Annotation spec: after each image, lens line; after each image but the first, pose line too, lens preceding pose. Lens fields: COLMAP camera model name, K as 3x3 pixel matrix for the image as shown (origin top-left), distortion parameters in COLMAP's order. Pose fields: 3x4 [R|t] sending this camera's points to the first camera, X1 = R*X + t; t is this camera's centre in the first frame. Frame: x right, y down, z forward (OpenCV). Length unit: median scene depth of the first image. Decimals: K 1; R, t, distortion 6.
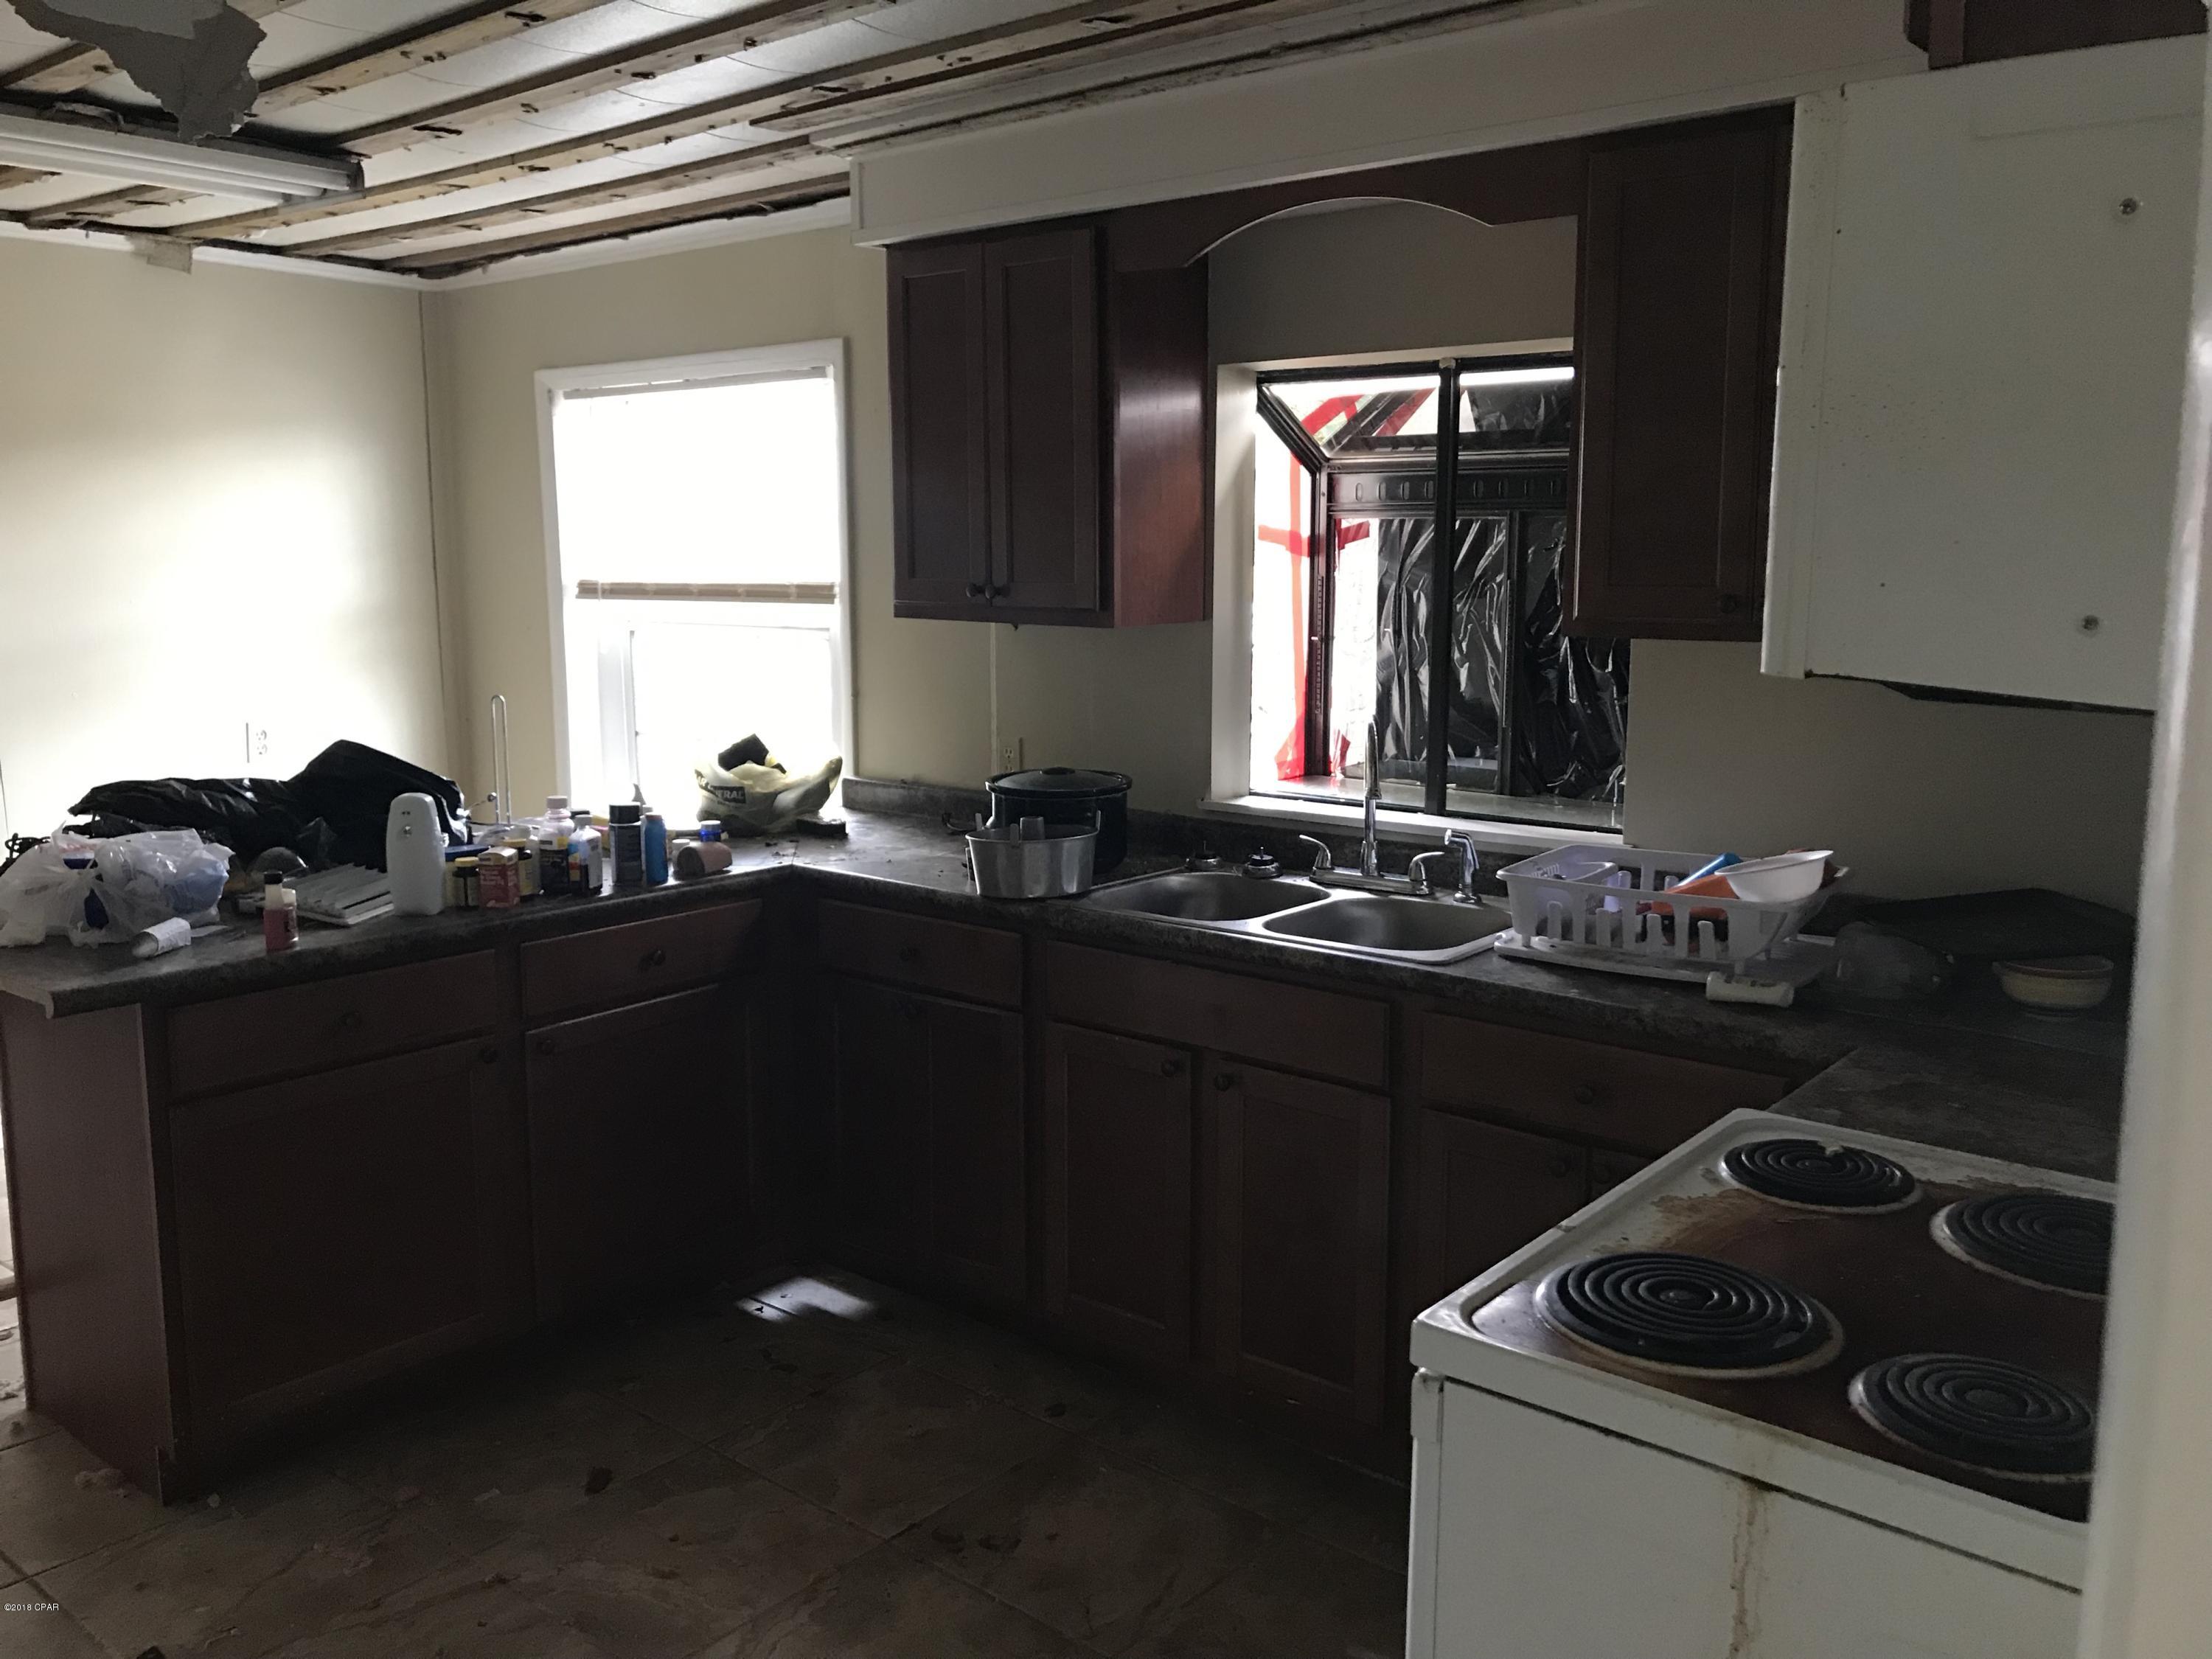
lens RADIAL K [[1811.9, 0, 1106.0], [0, 1811.9, 829.5], [0, 0, 1]] dist [-0.084976, 0.109668]
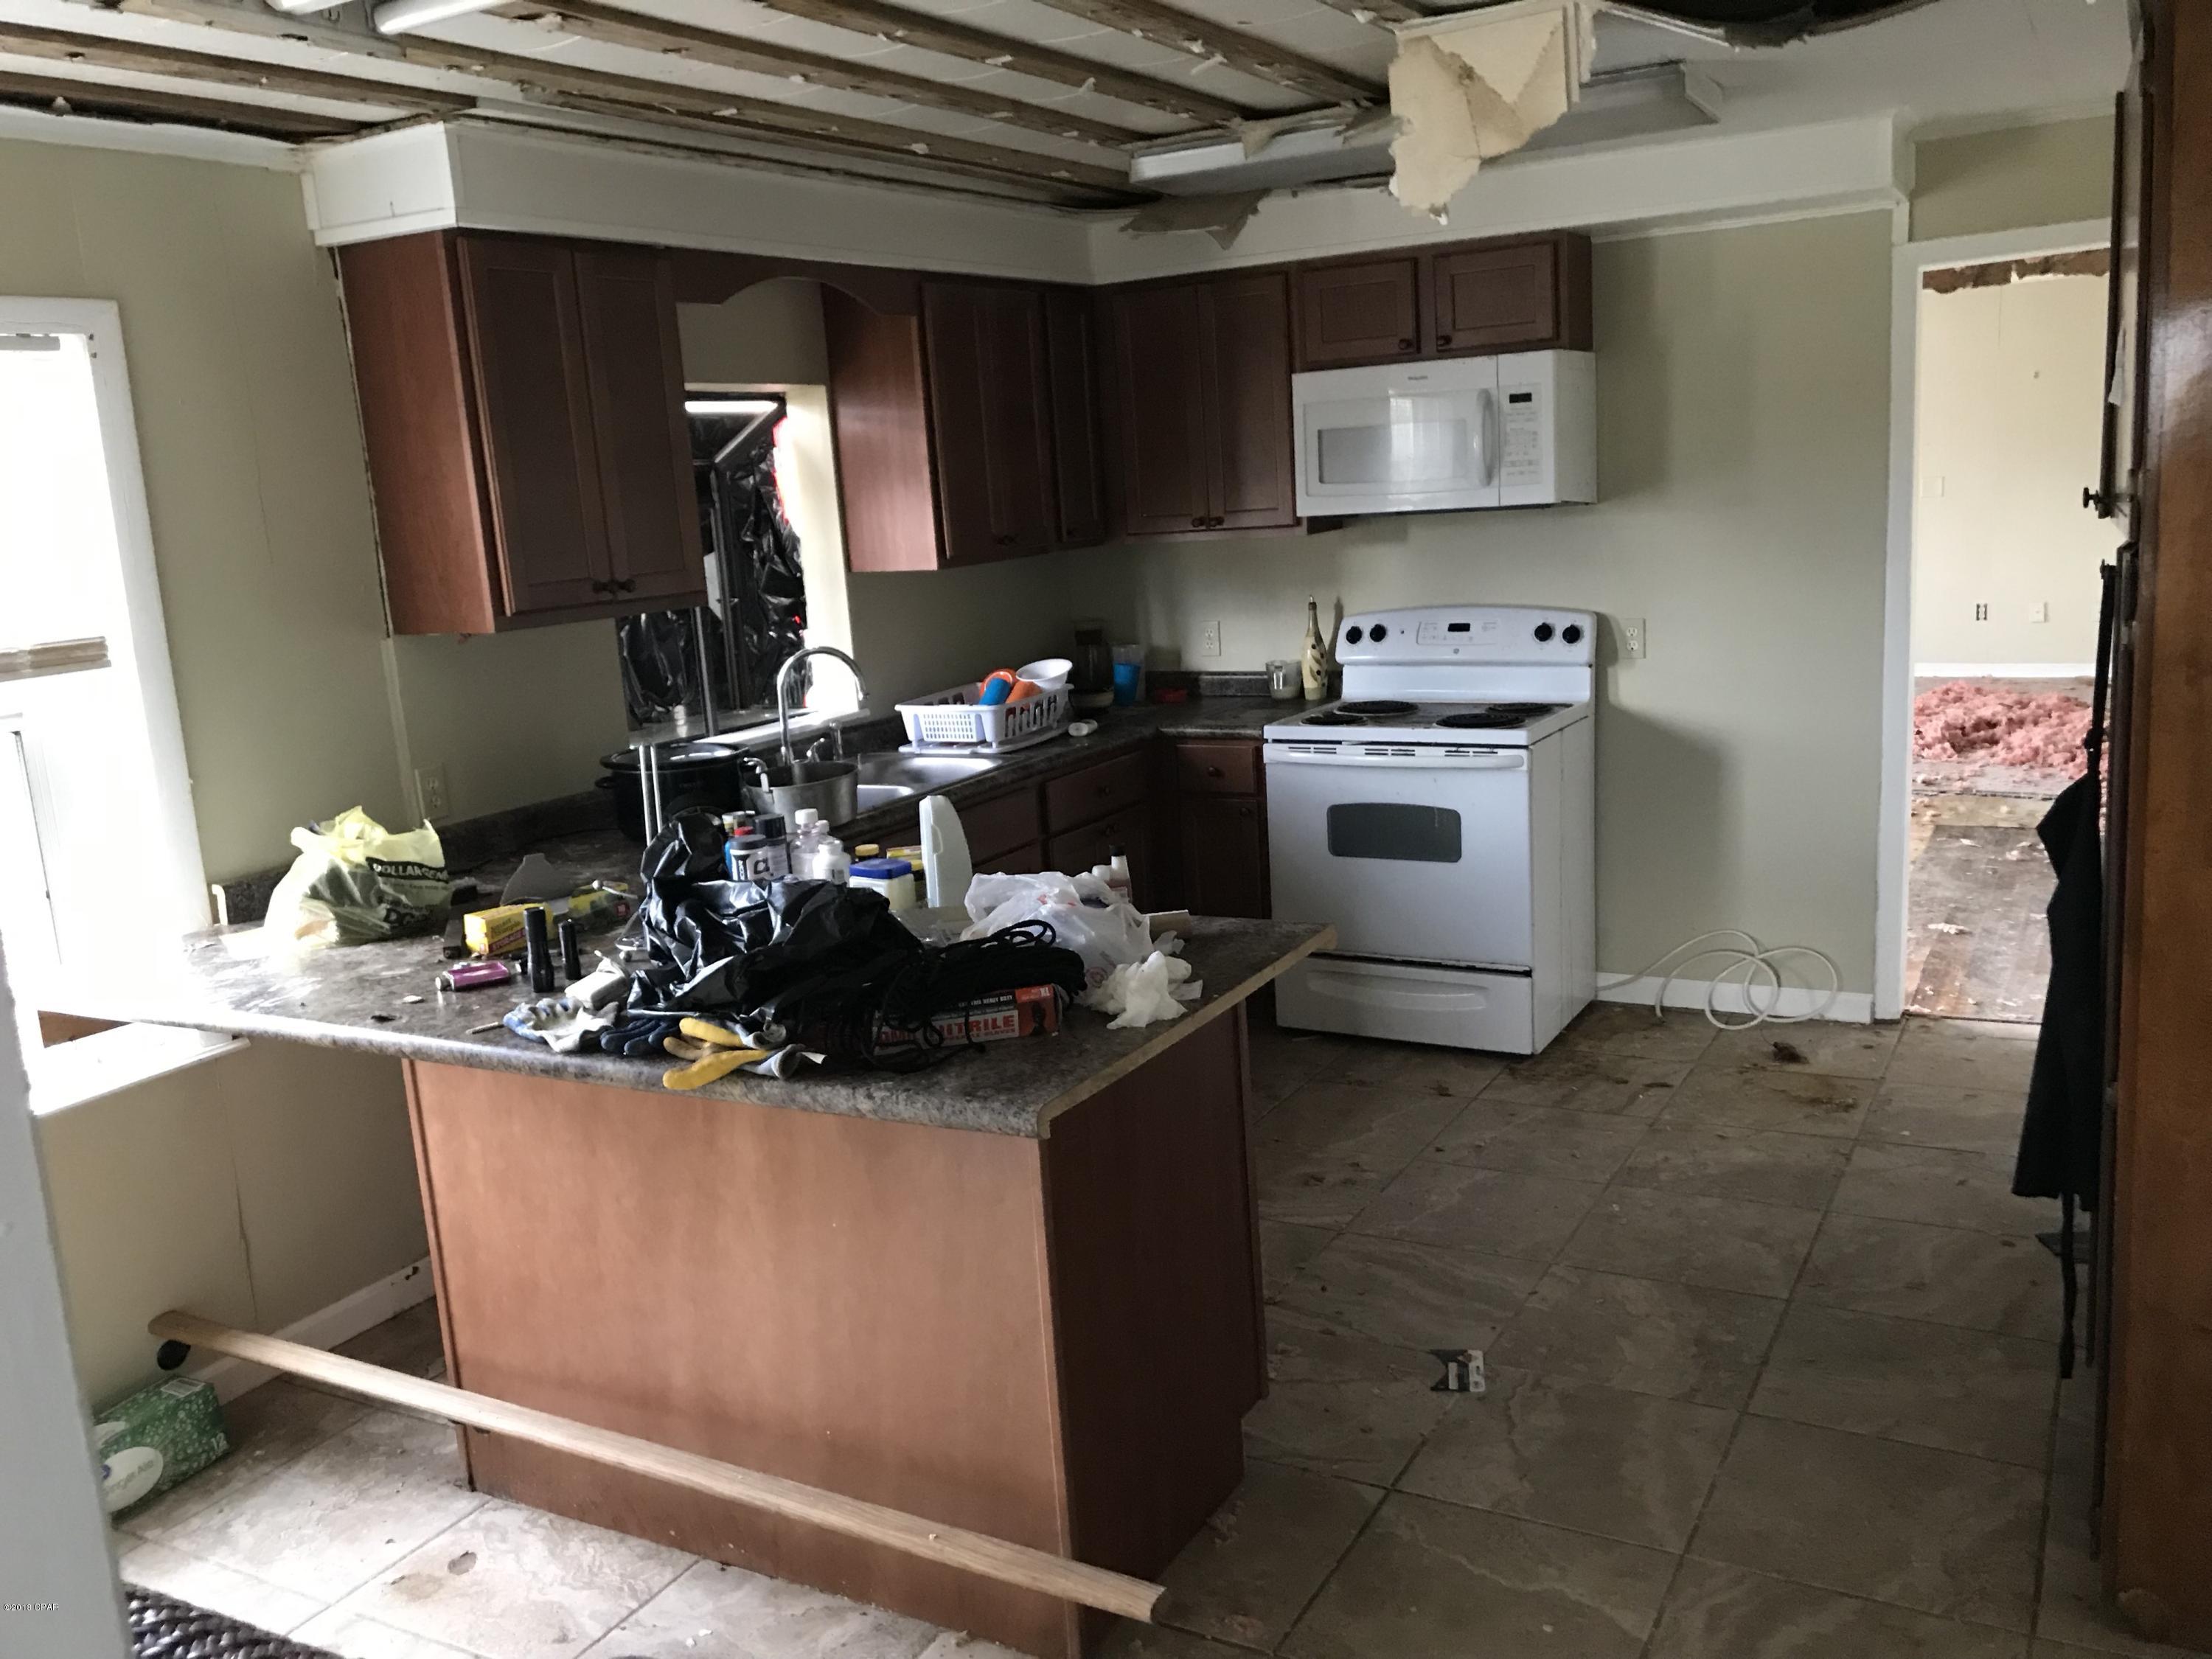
lens RADIAL K [[1811.9, 0, 1106.0], [0, 1811.9, 829.5], [0, 0, 1]] dist [-0.084976, 0.109668]
pose [[-0.180588, -0.183785, 0.966235, -1.138030], [0.212945, 0.951781, 0.220835, -0.166706], [-0.960230, 0.245635, -0.132744, 0.894753]]
